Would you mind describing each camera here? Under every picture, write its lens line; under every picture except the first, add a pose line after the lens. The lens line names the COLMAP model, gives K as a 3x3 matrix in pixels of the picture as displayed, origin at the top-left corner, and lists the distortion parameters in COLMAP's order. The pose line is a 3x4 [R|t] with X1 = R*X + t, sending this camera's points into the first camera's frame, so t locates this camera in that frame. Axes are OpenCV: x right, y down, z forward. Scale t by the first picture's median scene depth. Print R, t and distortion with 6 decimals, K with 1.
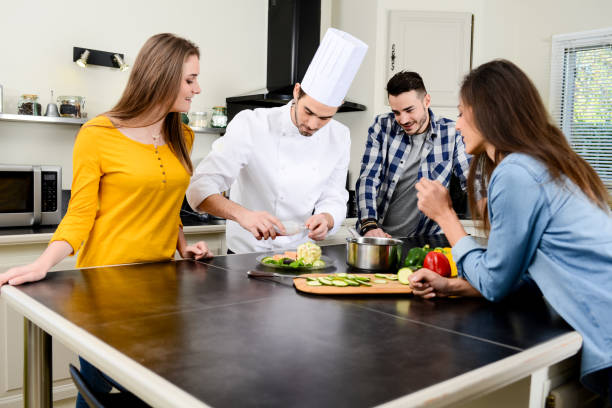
lens RADIAL K [[596.3, 0, 305.2], [0, 596.3, 201.6], [0, 0, 1]] dist [-0.055990, 0.000000]
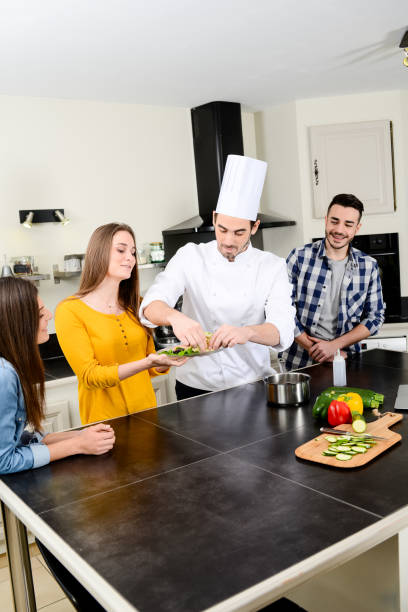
lens RADIAL K [[596.3, 0, 206.2], [0, 596.3, 304.5], [0, 0, 1]] dist [-0.055990, 0.000000]
pose [[0.989378, -0.093286, -0.111481, 0.070980], [0.098749, 0.994116, 0.044516, -0.108601], [0.106672, -0.055052, 0.992769, -0.091483]]
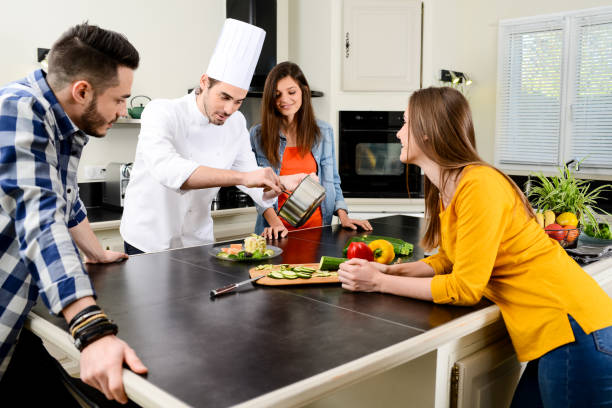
lens RADIAL K [[596.3, 0, 306.3], [0, 596.3, 203.9], [0, 0, 1]] dist [-0.055990, 0.000000]
pose [[0.998598, -0.031946, 0.042211, 0.031125], [0.029597, 0.998040, 0.055142, -0.032948], [-0.043890, -0.053815, 0.997586, -0.076345]]
